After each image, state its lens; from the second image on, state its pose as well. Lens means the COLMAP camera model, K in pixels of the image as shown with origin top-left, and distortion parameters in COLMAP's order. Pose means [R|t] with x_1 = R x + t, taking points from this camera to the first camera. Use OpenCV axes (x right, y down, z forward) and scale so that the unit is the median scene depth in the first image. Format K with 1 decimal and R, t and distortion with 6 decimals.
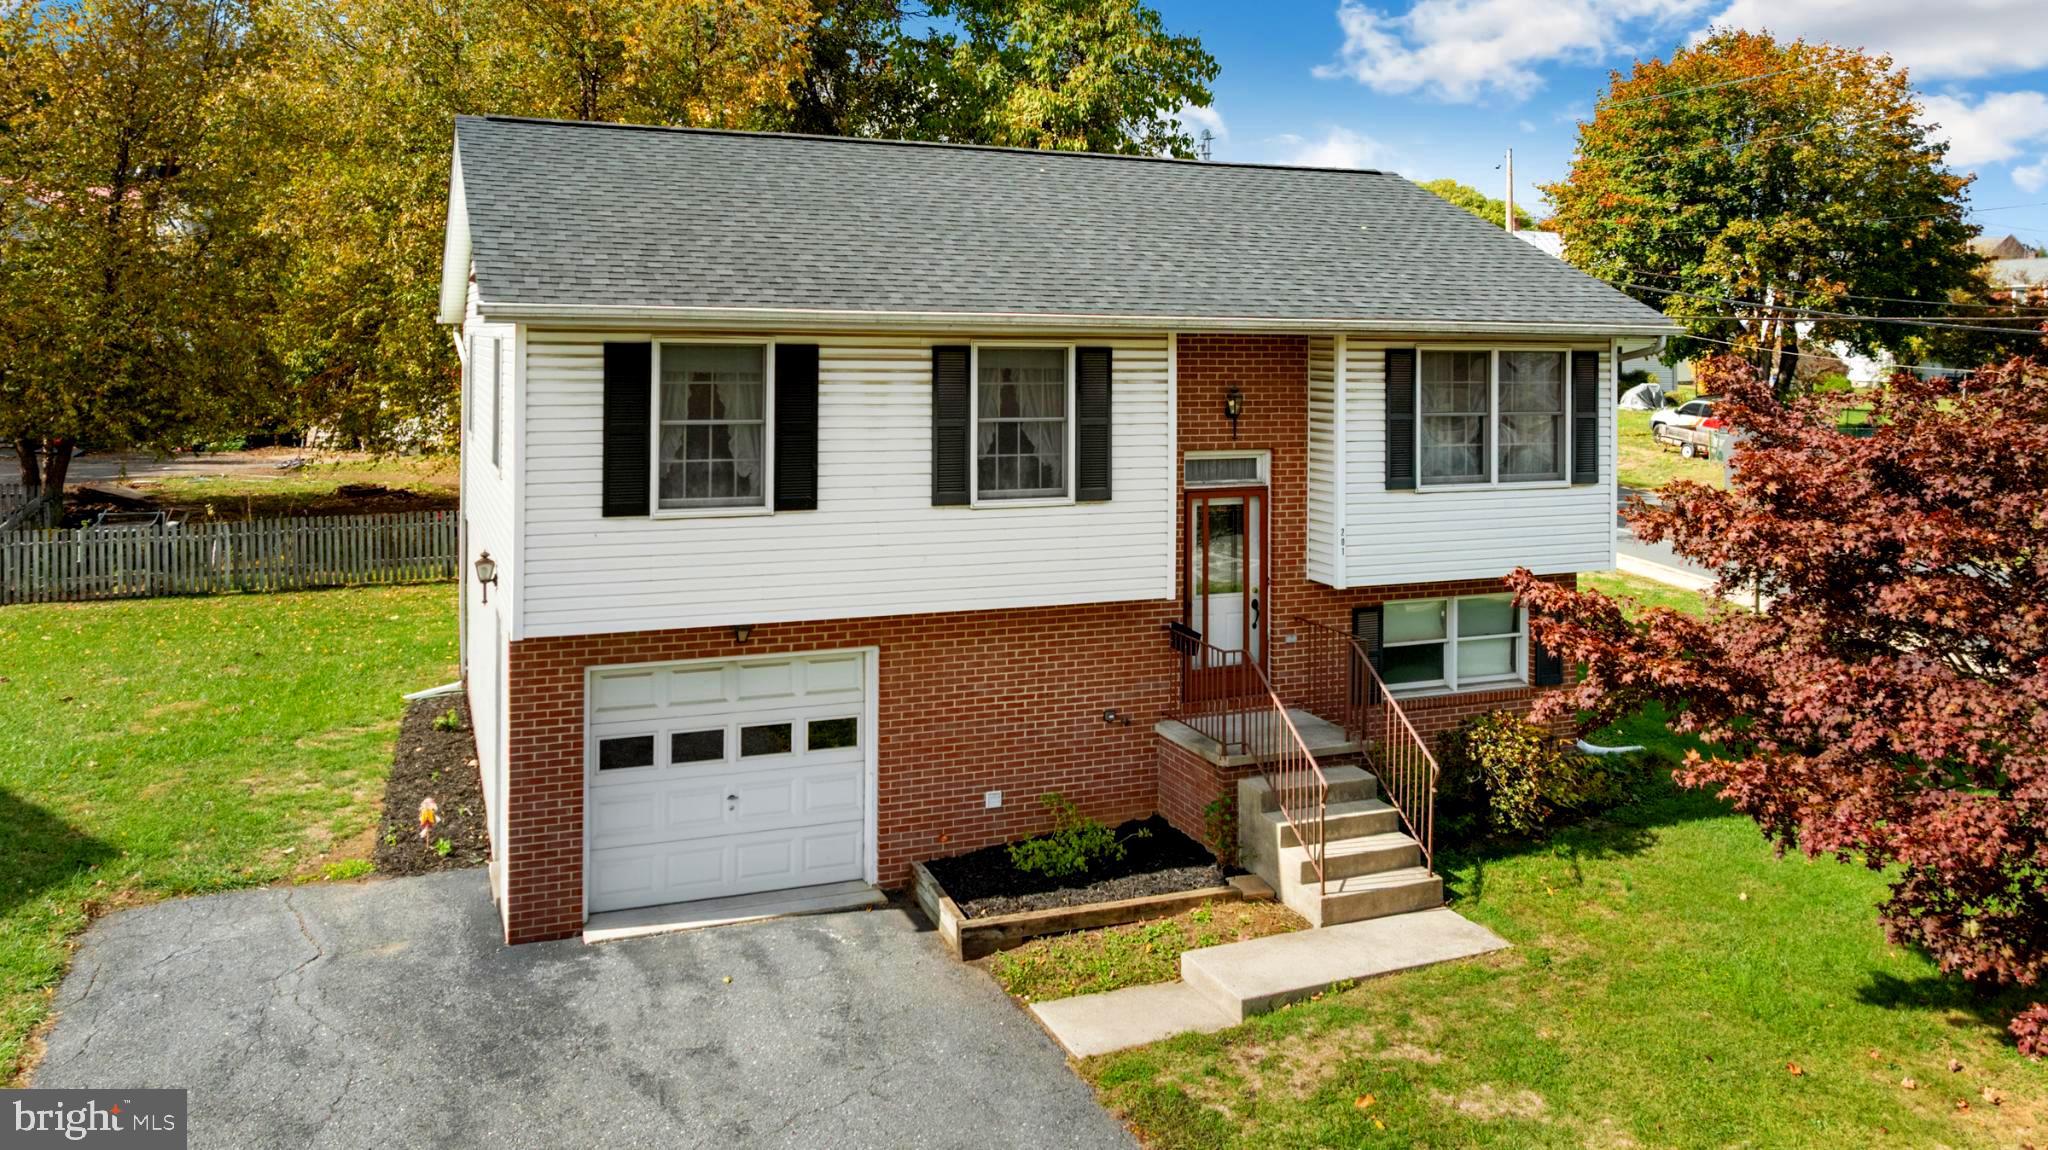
lens RADIAL K [[1489.4, 0, 1023.6], [0, 1489.4, 303.4], [0, 0, 1]] dist [-0.009390, -0.002432]
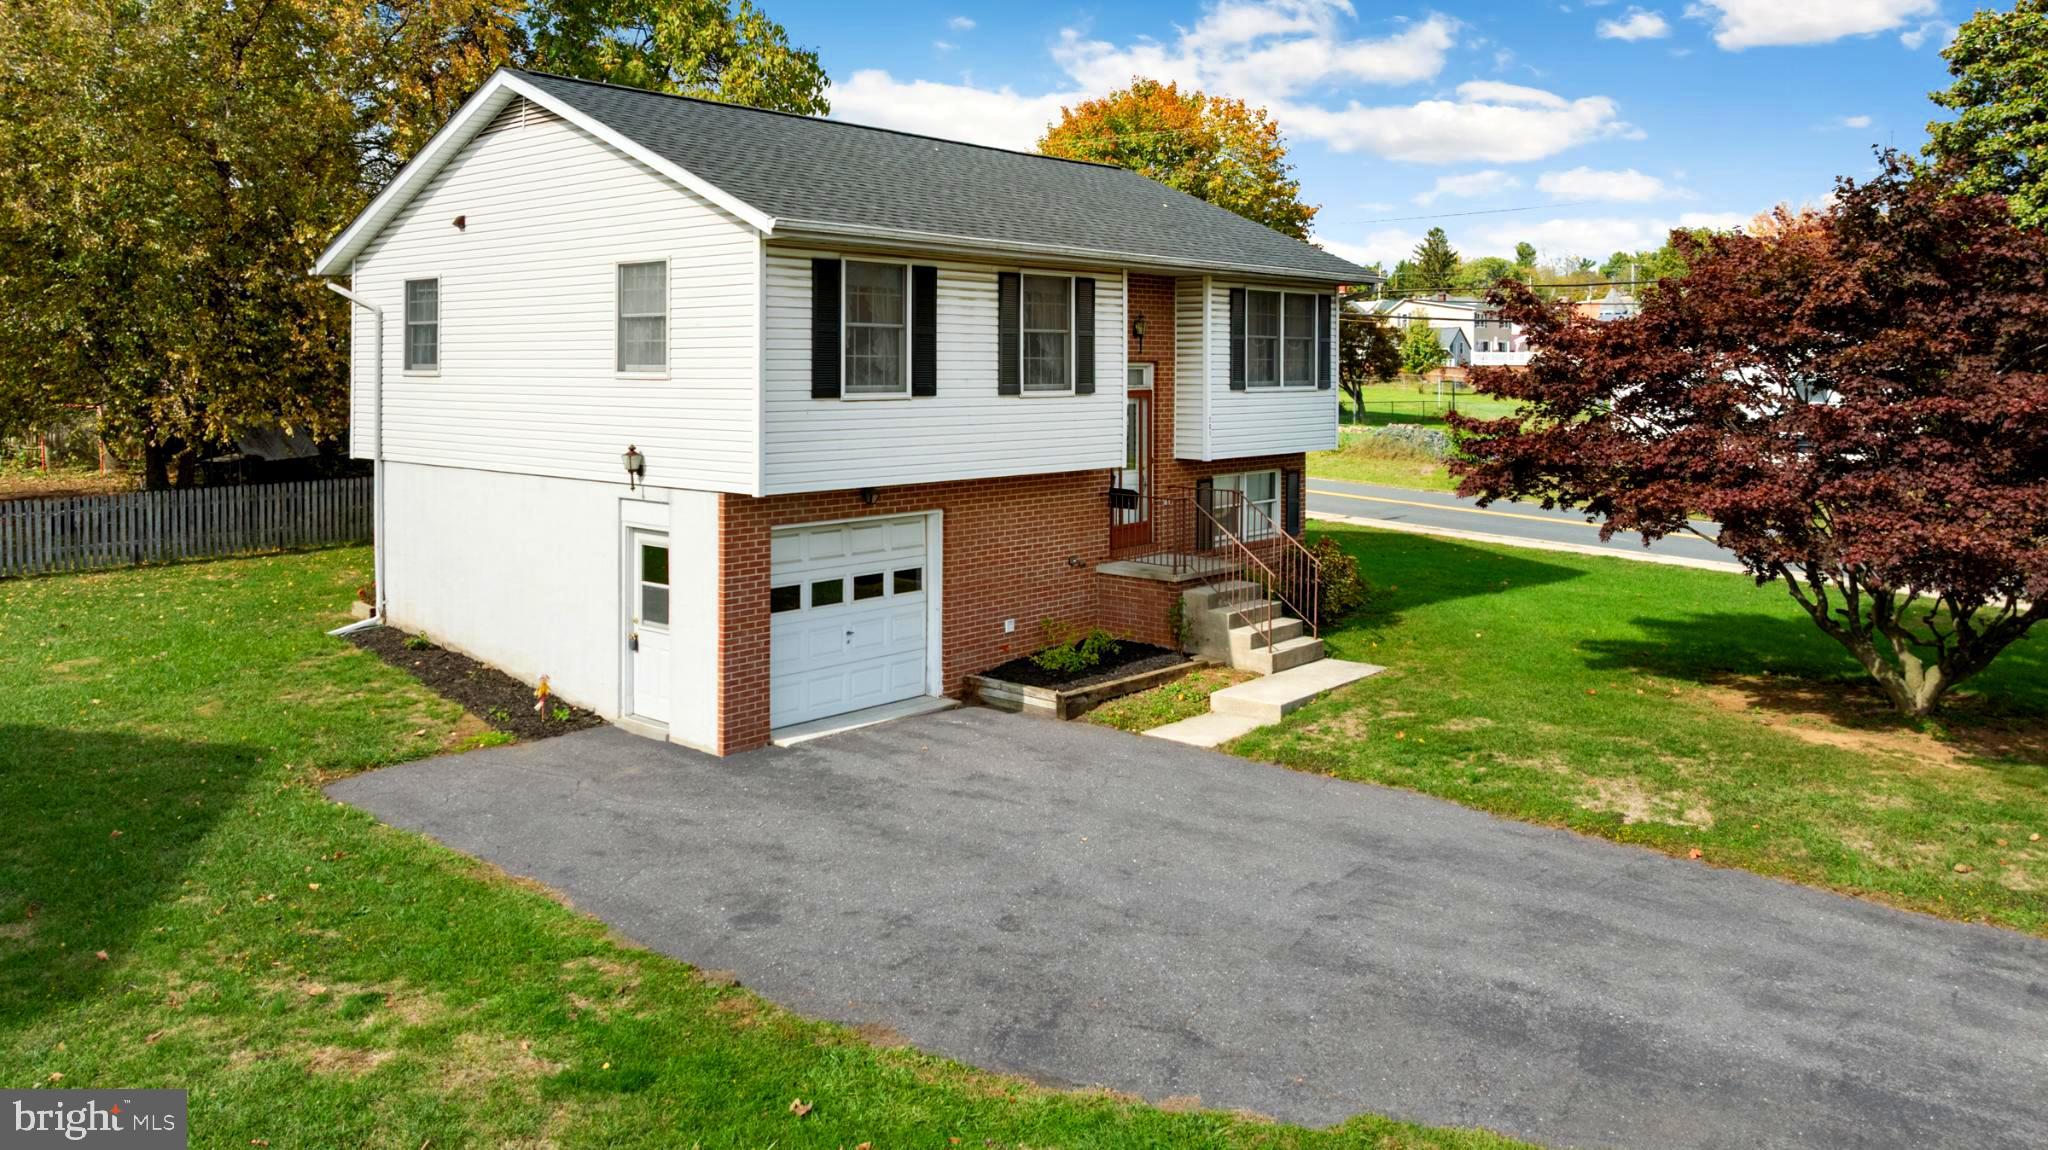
lens RADIAL K [[1480.9, 0, 1021.9], [0, 1480.9, 361.2], [0, 0, 1]] dist [0.006248, -0.000009]
pose [[0.900501, -0.010829, 0.434718, -0.601146], [0.001304, 0.999753, 0.022203, 0.077283], [-0.434851, -0.019427, 0.900293, -0.174388]]
